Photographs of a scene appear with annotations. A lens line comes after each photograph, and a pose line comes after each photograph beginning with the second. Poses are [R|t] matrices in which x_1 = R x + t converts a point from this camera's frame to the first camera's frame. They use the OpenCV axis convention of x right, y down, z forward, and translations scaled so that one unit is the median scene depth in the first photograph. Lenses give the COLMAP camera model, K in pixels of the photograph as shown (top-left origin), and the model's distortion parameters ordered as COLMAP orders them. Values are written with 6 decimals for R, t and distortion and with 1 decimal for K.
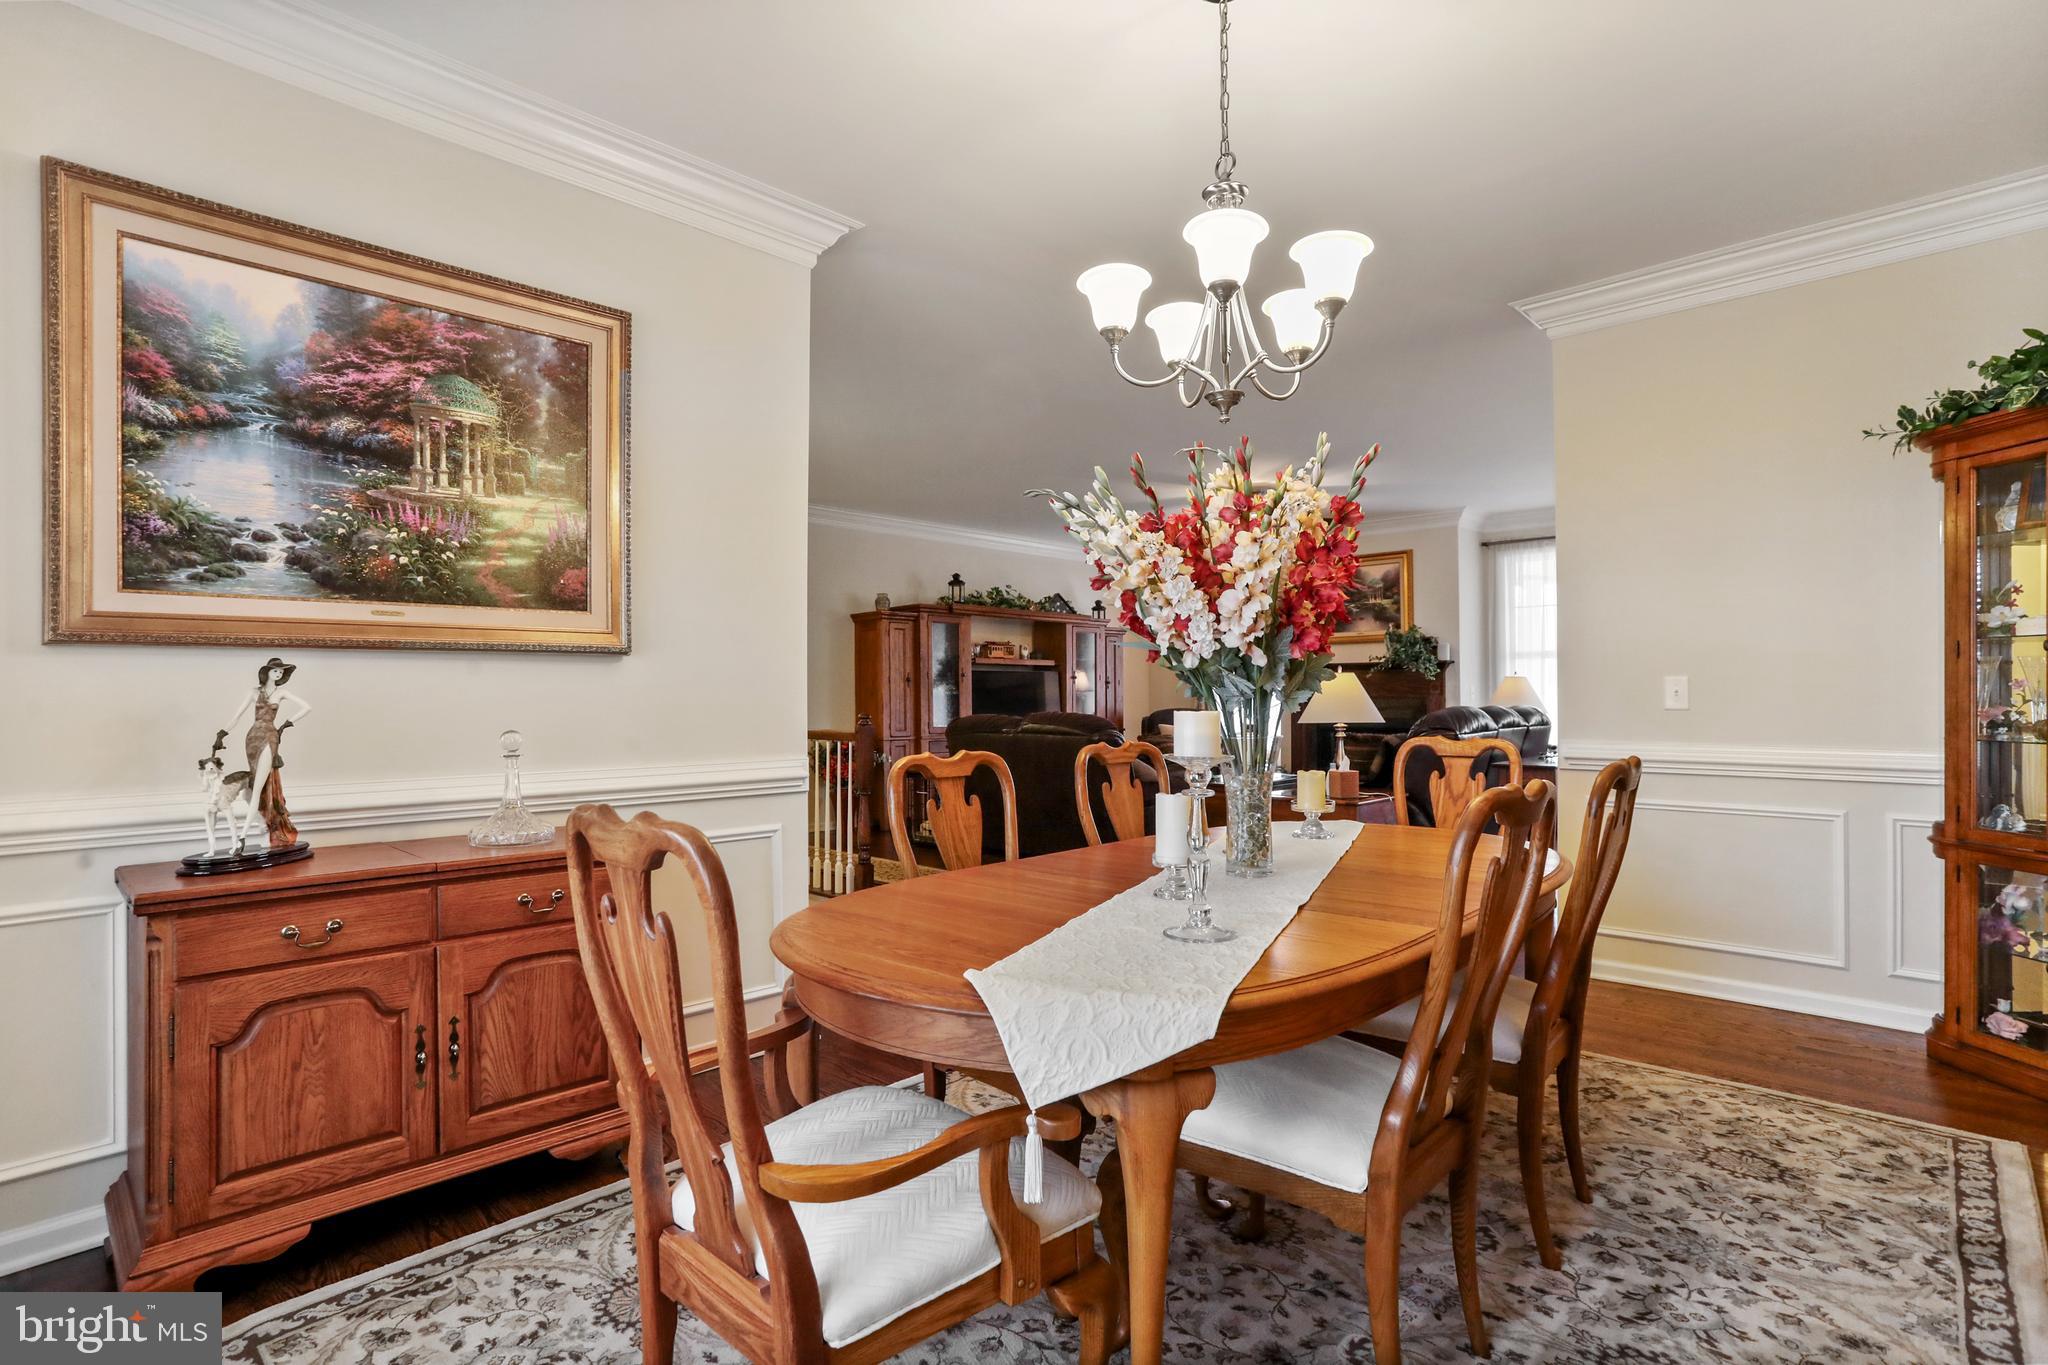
lens RADIAL K [[998.6, 0, 1028.1], [0, 998.6, 676.4], [0, 0, 1]] dist [-0.043355, 0.020104]
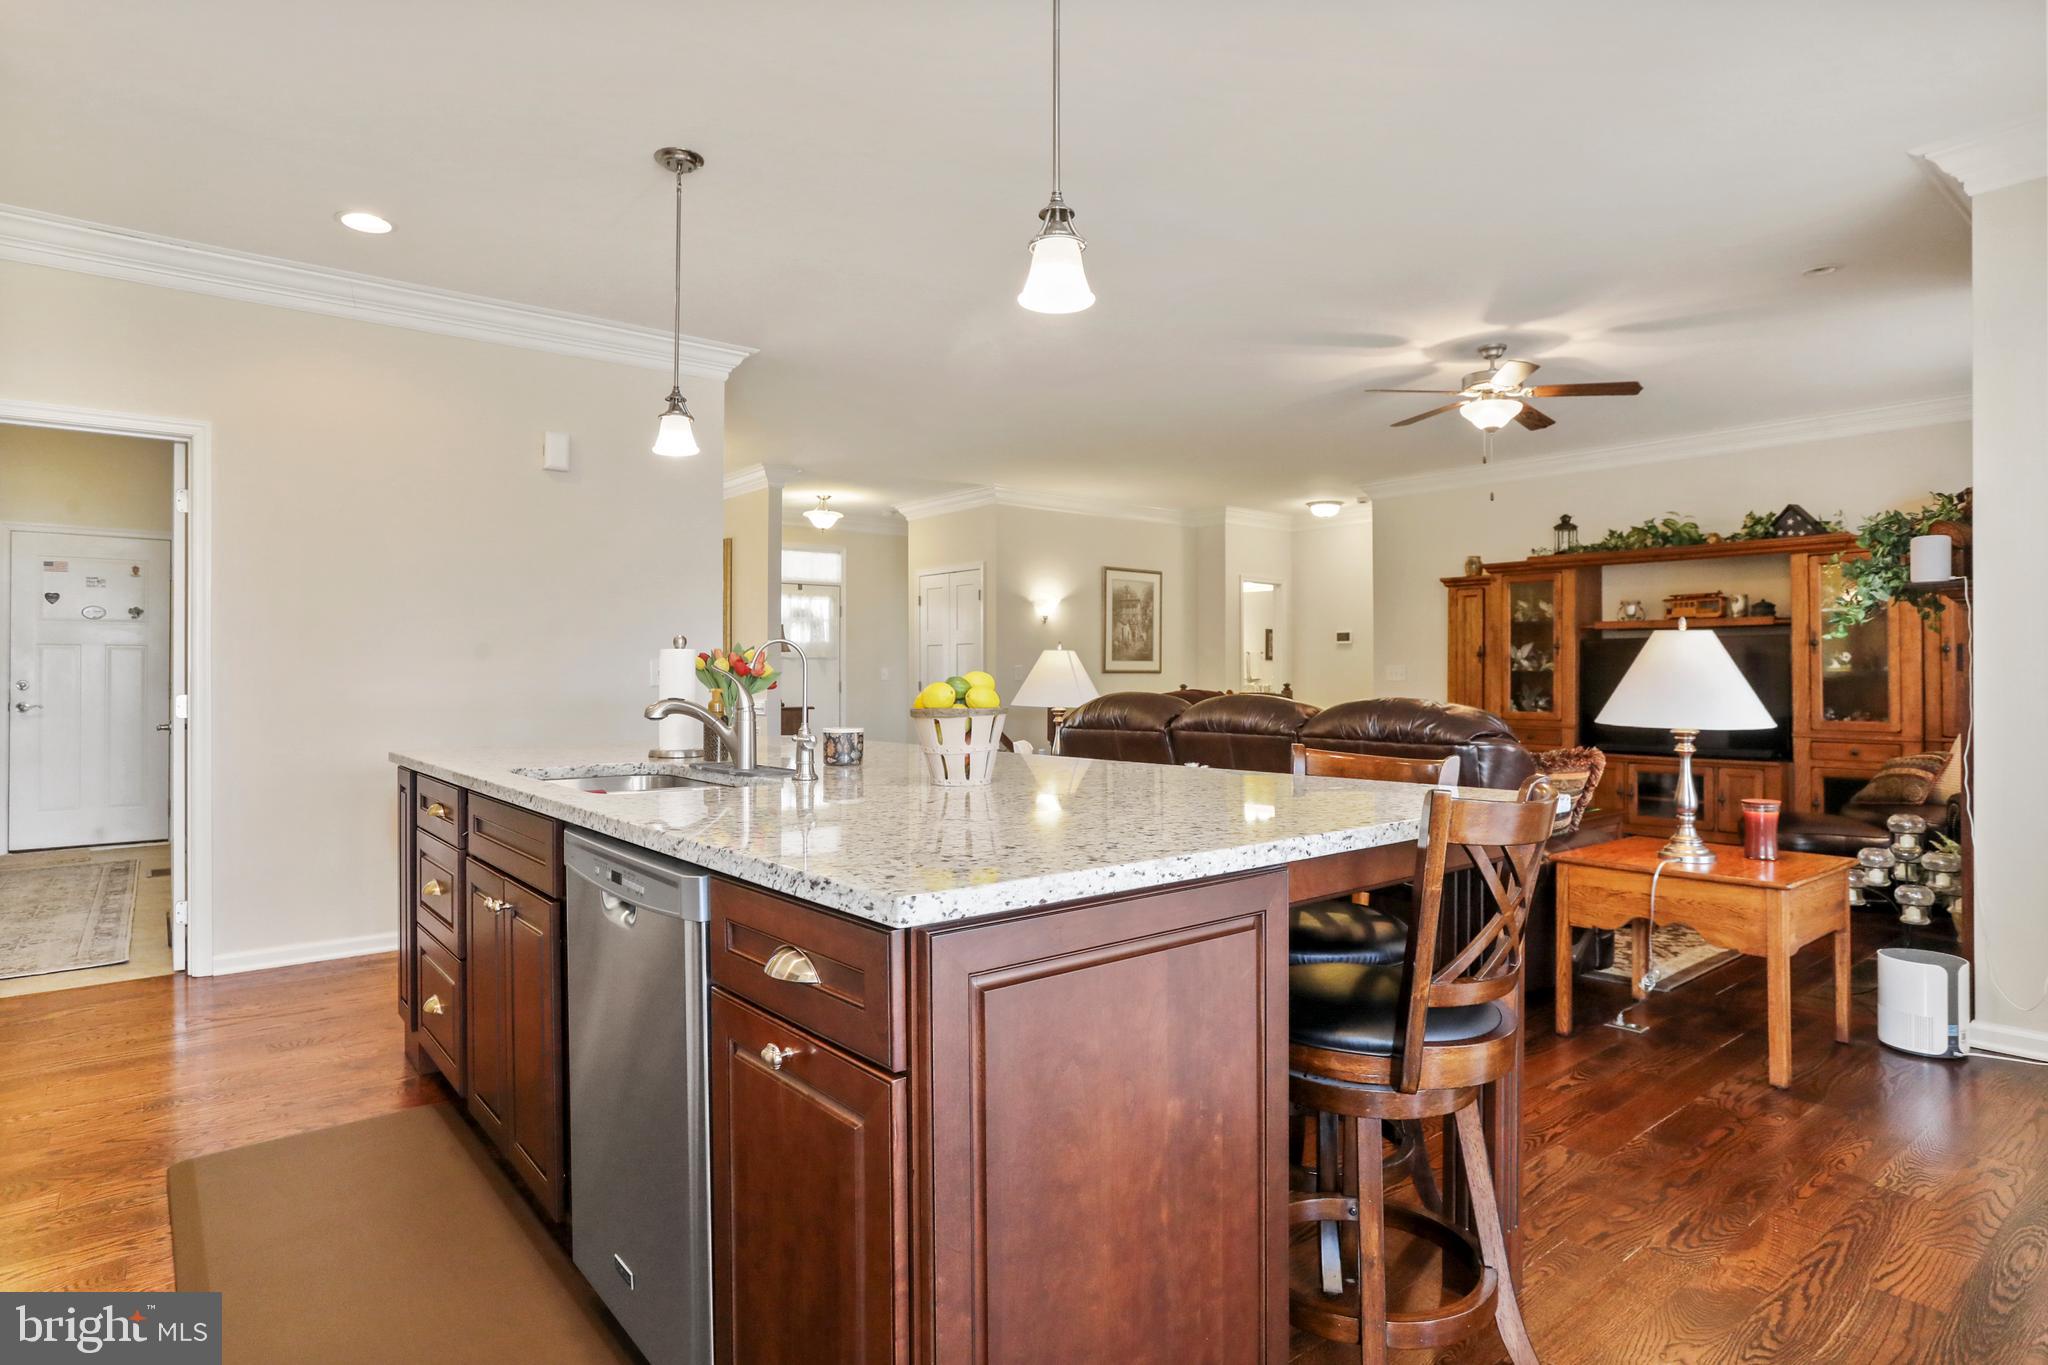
lens RADIAL K [[1097.7, 0, 1018.5], [0, 1097.7, 668.5], [0, 0, 1]] dist [-0.022213, -0.000084]
pose [[-0.120296, 0.000509, -0.992738, 0.887213], [0.009555, 0.999954, -0.000645, 0.014996], [0.992692, -0.009564, -0.120296, 0.722721]]
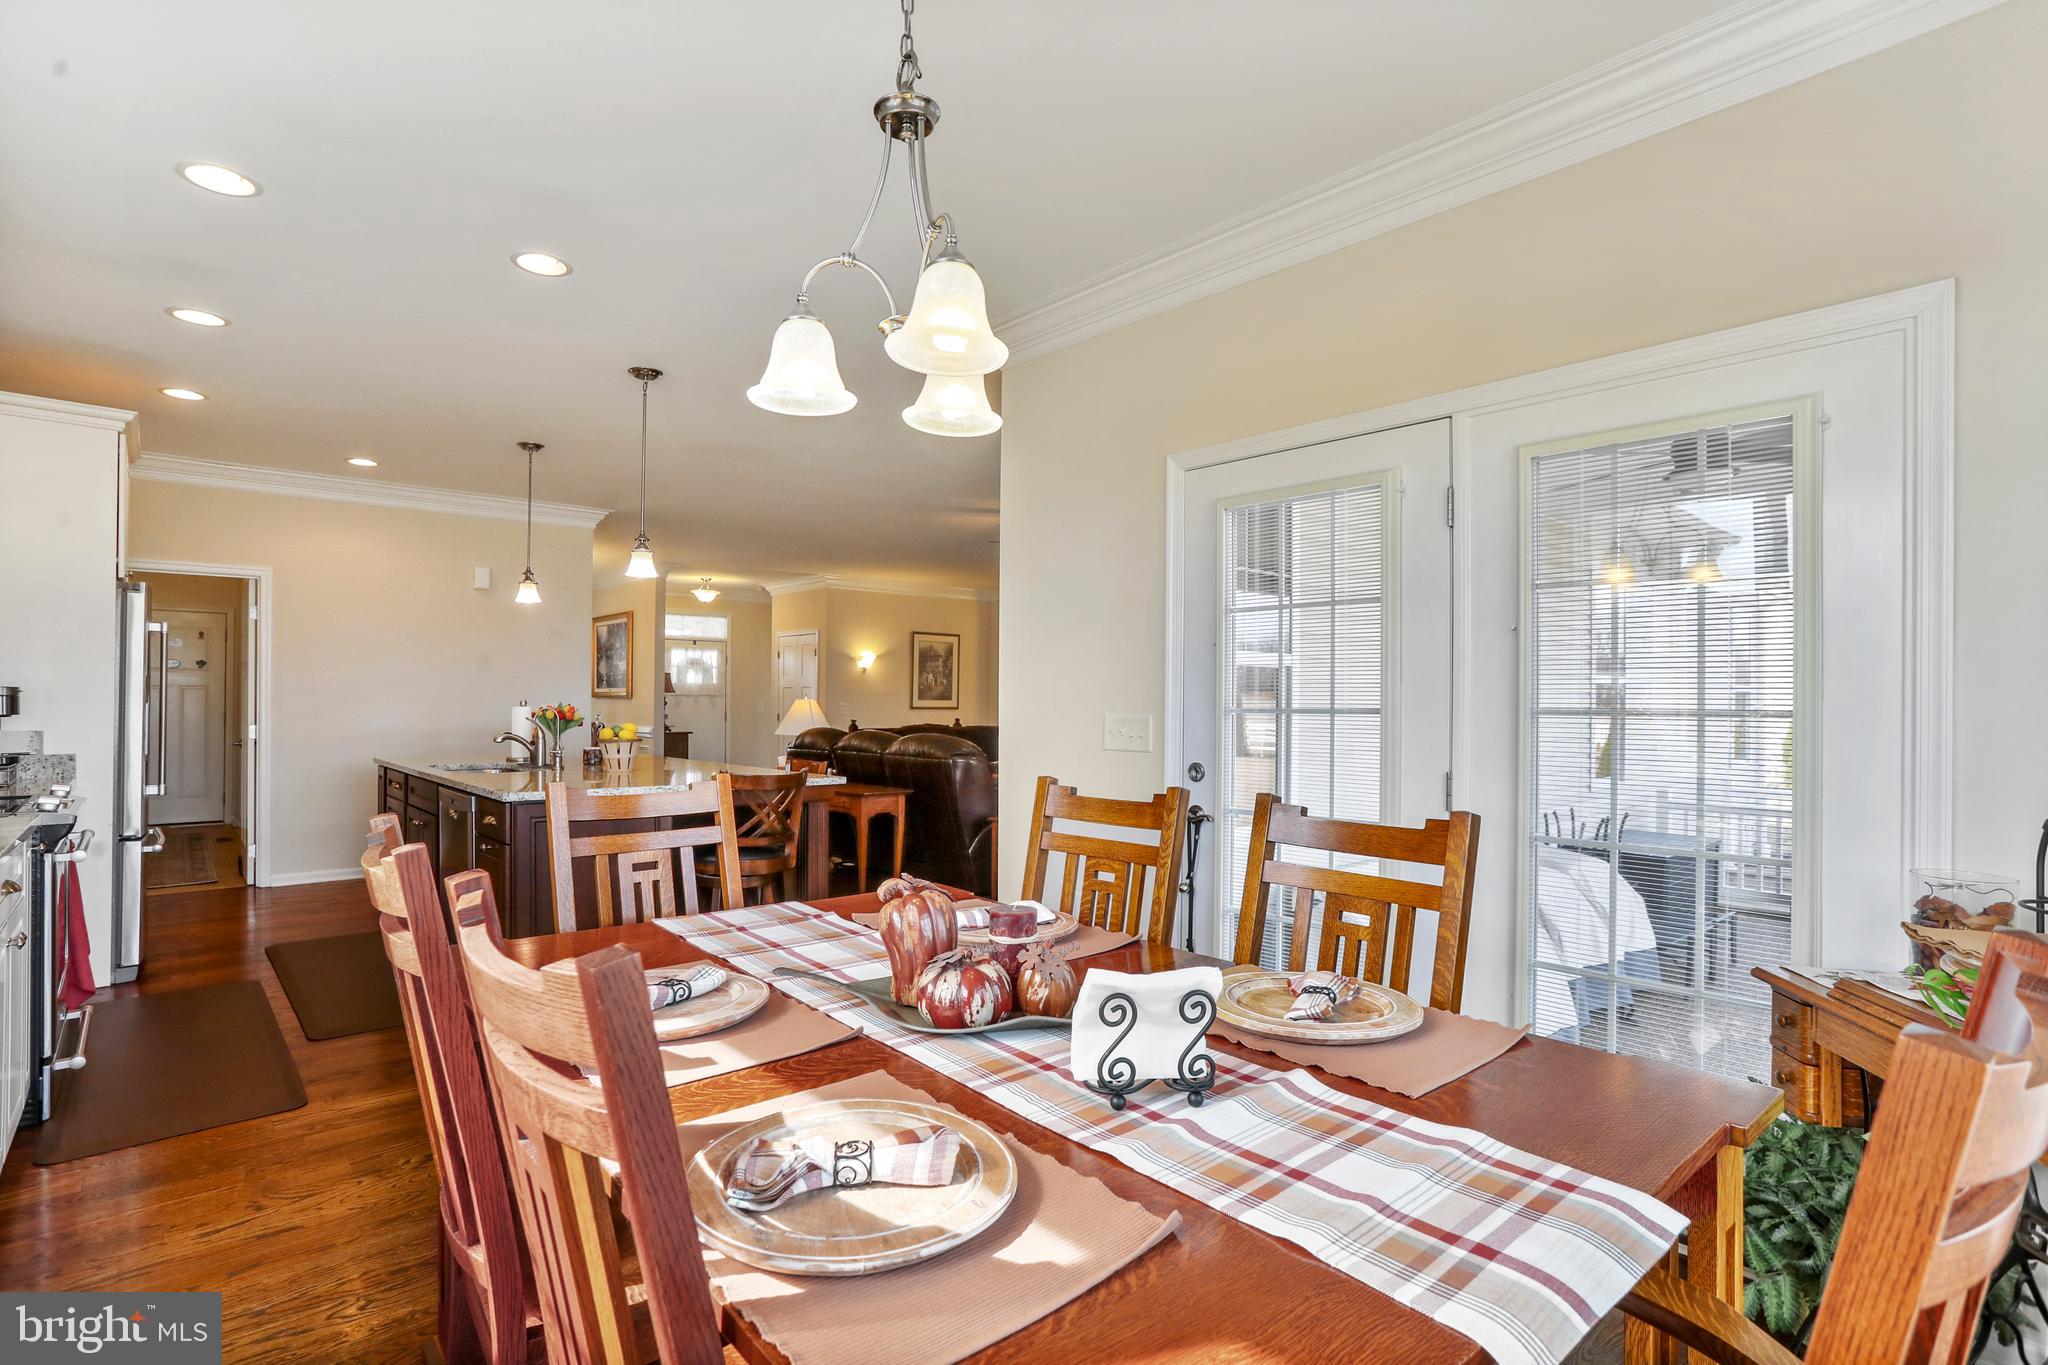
lens RADIAL K [[998.6, 0, 1016.6], [0, 998.6, 698.2], [0, 0, 1]] dist [-0.043355, 0.020104]
pose [[-0.077386, 0.003173, -0.996996, 1.400347], [0.000514, 0.999995, 0.003142, -0.013519], [0.997001, -0.000270, -0.077387, 1.129746]]
